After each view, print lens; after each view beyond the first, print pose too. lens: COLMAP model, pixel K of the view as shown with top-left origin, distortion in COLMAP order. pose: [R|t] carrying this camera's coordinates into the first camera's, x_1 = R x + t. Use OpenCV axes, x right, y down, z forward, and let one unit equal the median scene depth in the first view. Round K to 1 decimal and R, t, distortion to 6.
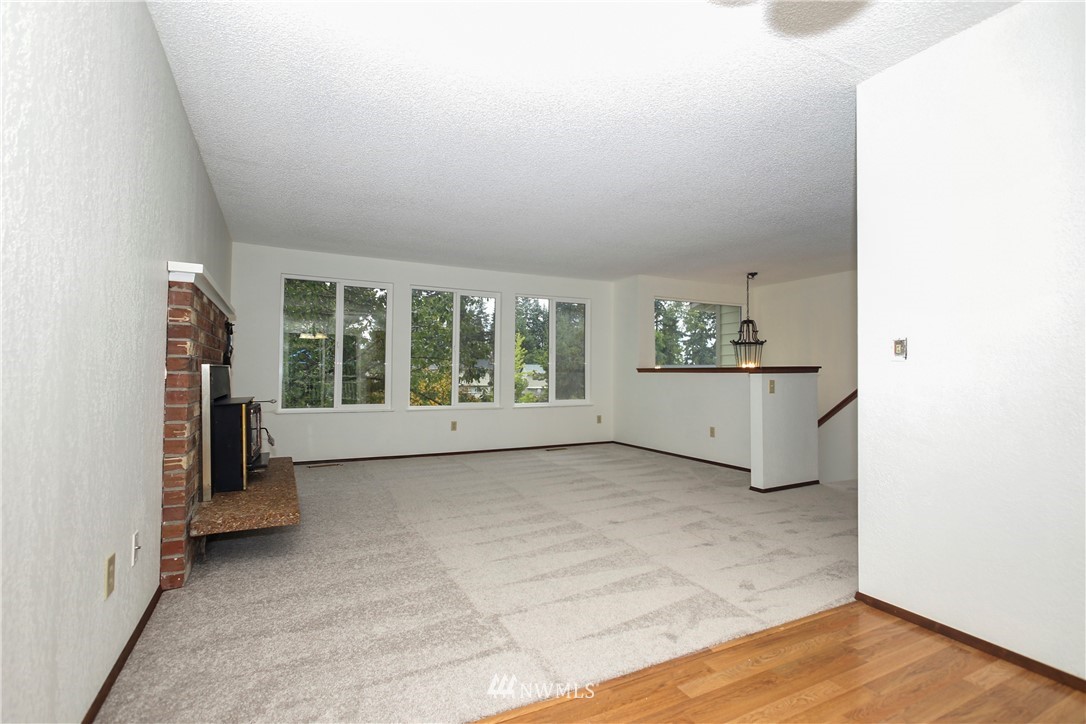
lens RADIAL K [[524.8, 0, 546.7], [0, 524.8, 358.7], [0, 0, 1]] dist [-0.005496, 0.001389]
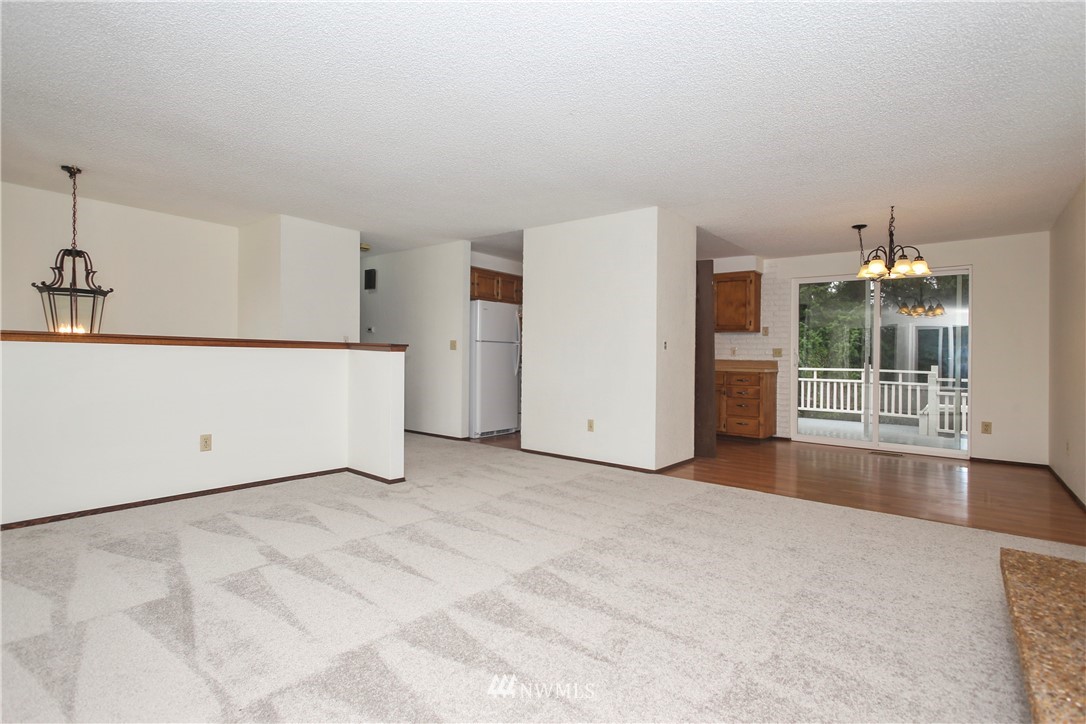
lens RADIAL K [[524.8, 0, 550.1], [0, 524.8, 358.7], [0, 0, 1]] dist [-0.005496, 0.001389]
pose [[-0.417700, -0.022660, 0.908302, -0.656625], [-0.045987, 0.998935, 0.003772, 0.033820], [-0.907420, -0.040195, -0.418297, 1.432984]]
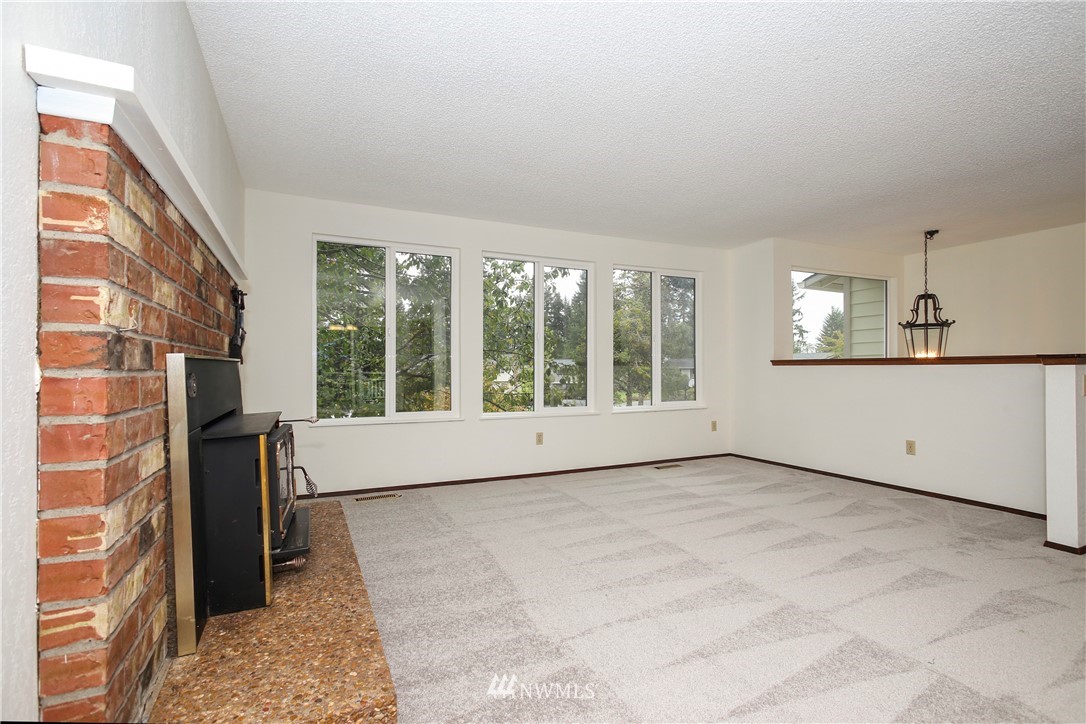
lens RADIAL K [[524.8, 0, 548.3], [0, 524.8, 368.0], [0, 0, 1]] dist [-0.005496, 0.001389]
pose [[0.999429, -0.009090, -0.032533, -0.246807], [0.009984, 0.999574, 0.027424, 0.010845], [0.032270, -0.027734, 0.999094, 0.437508]]
